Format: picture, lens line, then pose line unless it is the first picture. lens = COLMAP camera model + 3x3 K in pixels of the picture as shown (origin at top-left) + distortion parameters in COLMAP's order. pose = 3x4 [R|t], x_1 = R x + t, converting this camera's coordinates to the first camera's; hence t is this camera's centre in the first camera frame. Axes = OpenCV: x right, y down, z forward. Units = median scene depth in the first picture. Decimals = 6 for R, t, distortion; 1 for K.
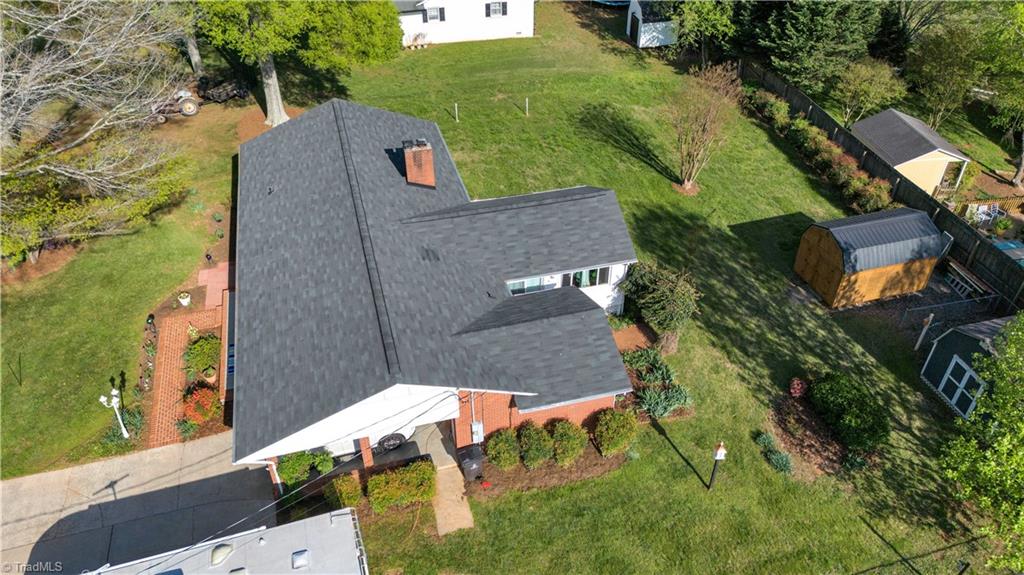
lens RADIAL K [[749.6, 0, 512.0], [0, 749.6, 287.5], [0, 0, 1]] dist [0.036656, -0.008072]
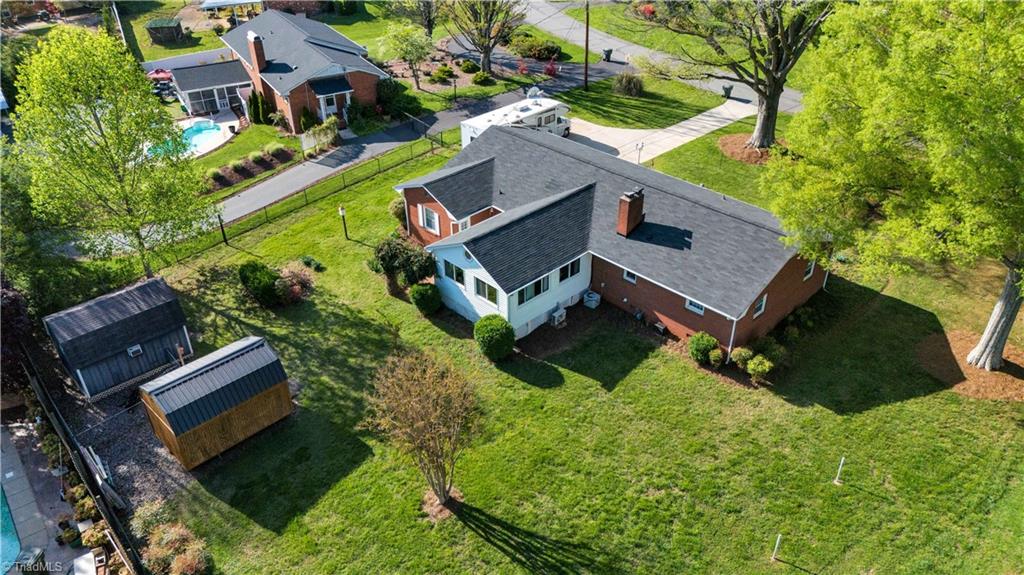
lens RADIAL K [[749.6, 0, 512.0], [0, 749.6, 287.5], [0, 0, 1]] dist [0.036656, -0.008072]
pose [[-0.872016, 0.278462, -0.402551, 0.504872], [-0.291815, 0.364519, 0.884290, -1.036935], [0.392979, 0.888586, -0.236607, 1.275857]]
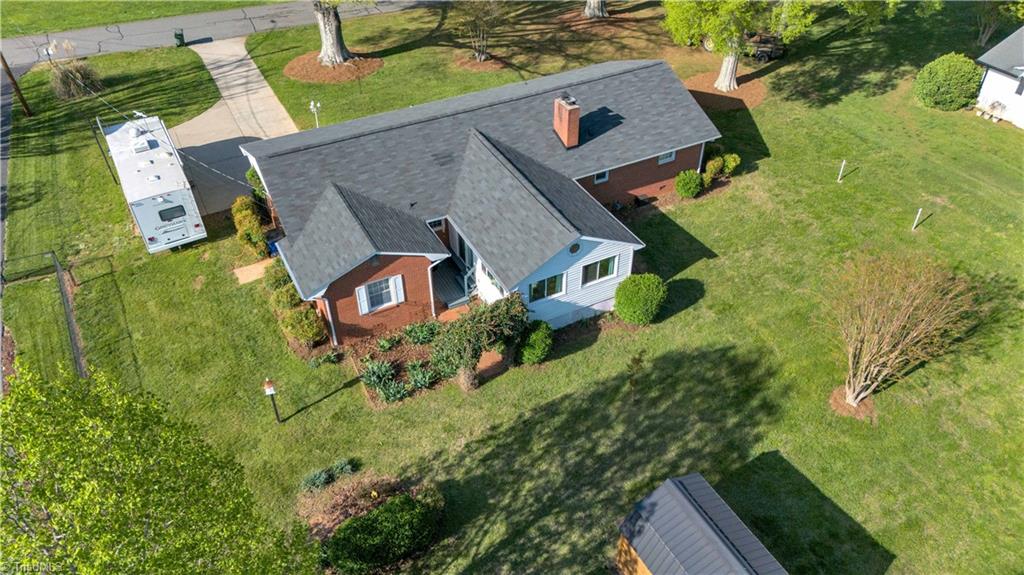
lens RADIAL K [[749.6, 0, 512.0], [0, 749.6, 287.5], [0, 0, 1]] dist [0.036656, -0.008072]
pose [[0.218823, 0.626094, -0.748414, 0.764404], [-0.601804, 0.690348, 0.401562, -0.366973], [0.768081, 0.362527, 0.527850, 0.477511]]
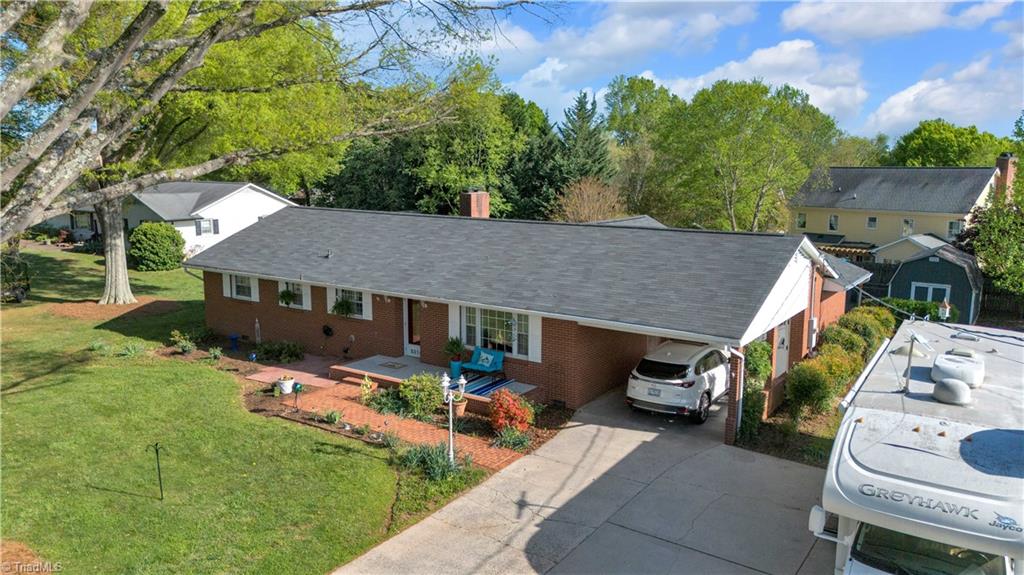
lens RADIAL K [[749.6, 0, 512.0], [0, 749.6, 287.5], [0, 0, 1]] dist [0.036656, -0.008072]
pose [[0.770824, -0.102352, 0.628772, -0.651752], [0.388121, 0.858130, -0.336118, 0.228359], [-0.505165, 0.503128, 0.701192, 0.380439]]
